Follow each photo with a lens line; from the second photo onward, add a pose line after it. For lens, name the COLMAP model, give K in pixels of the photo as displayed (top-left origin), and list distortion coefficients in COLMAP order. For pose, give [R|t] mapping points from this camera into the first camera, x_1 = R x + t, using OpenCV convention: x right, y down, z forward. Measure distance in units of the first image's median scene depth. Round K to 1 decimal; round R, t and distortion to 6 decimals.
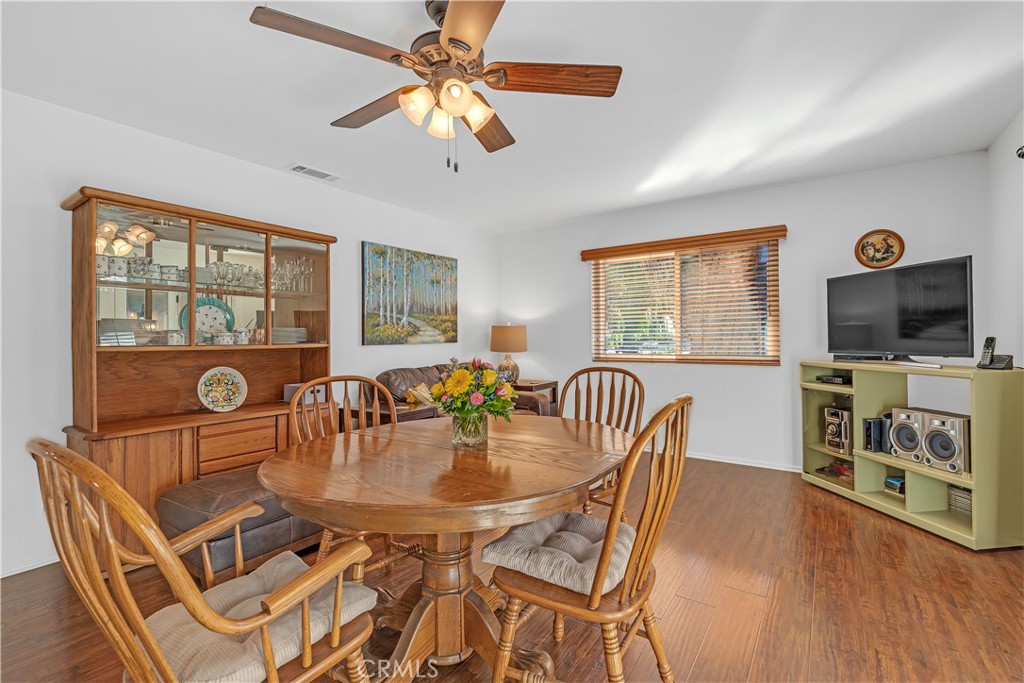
lens RADIAL K [[456.2, 0, 510.0], [0, 456.2, 335.7], [0, 0, 1]] dist [-0.002678, 0.001024]
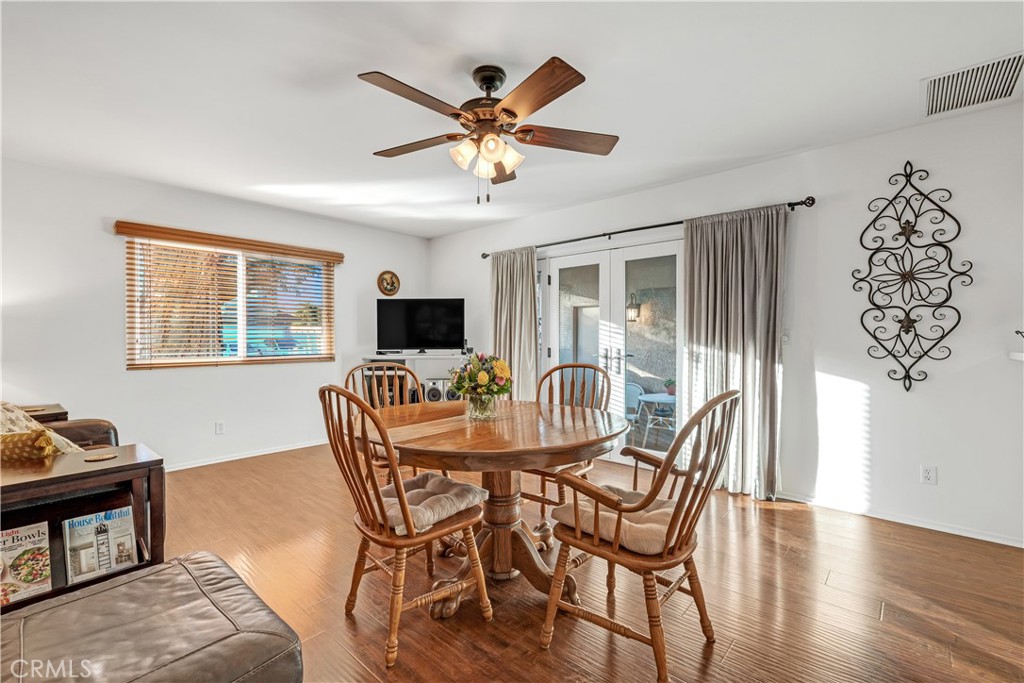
lens RADIAL K [[456.2, 0, 509.3], [0, 456.2, 347.6], [0, 0, 1]] dist [-0.002678, 0.001024]
pose [[0.124625, -0.011772, 0.992134, -0.637043], [-0.004325, 0.999914, 0.012408, 0.009674], [-0.992194, -0.005837, 0.124563, 0.352522]]
